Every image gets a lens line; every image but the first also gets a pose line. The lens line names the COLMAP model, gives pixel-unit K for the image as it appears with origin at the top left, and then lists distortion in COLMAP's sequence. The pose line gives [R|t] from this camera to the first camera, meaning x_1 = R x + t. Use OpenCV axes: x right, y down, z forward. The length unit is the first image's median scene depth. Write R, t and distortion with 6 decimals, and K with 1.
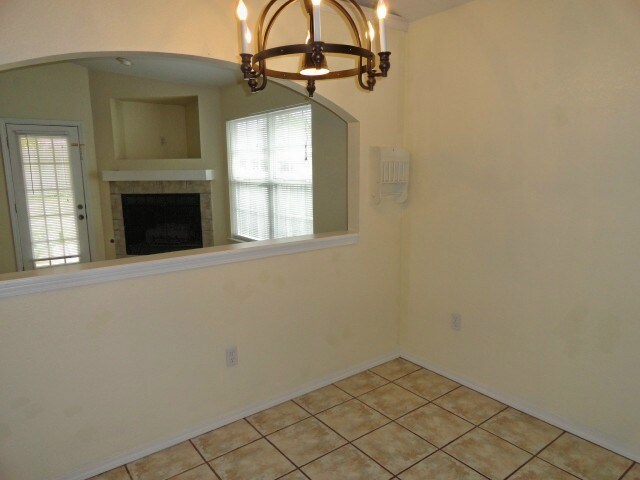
lens RADIAL K [[433.6, 0, 320.0], [0, 433.6, 240.0], [0, 0, 1]] dist [0.046365, 0.002304]
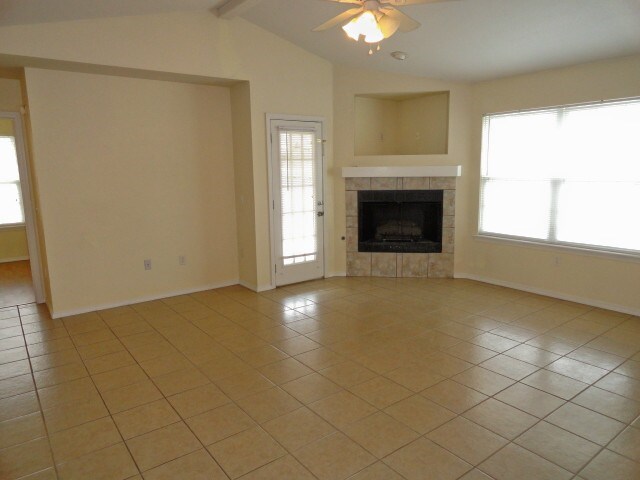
lens RADIAL K [[433.6, 0, 320.0], [0, 433.6, 240.0], [0, 0, 1]] dist [0.046365, 0.002304]
pose [[0.998043, -0.003476, 0.062440, -0.610633], [0.003133, 0.999979, 0.005587, 0.000717], [-0.062458, -0.005380, 0.998033, 0.029555]]
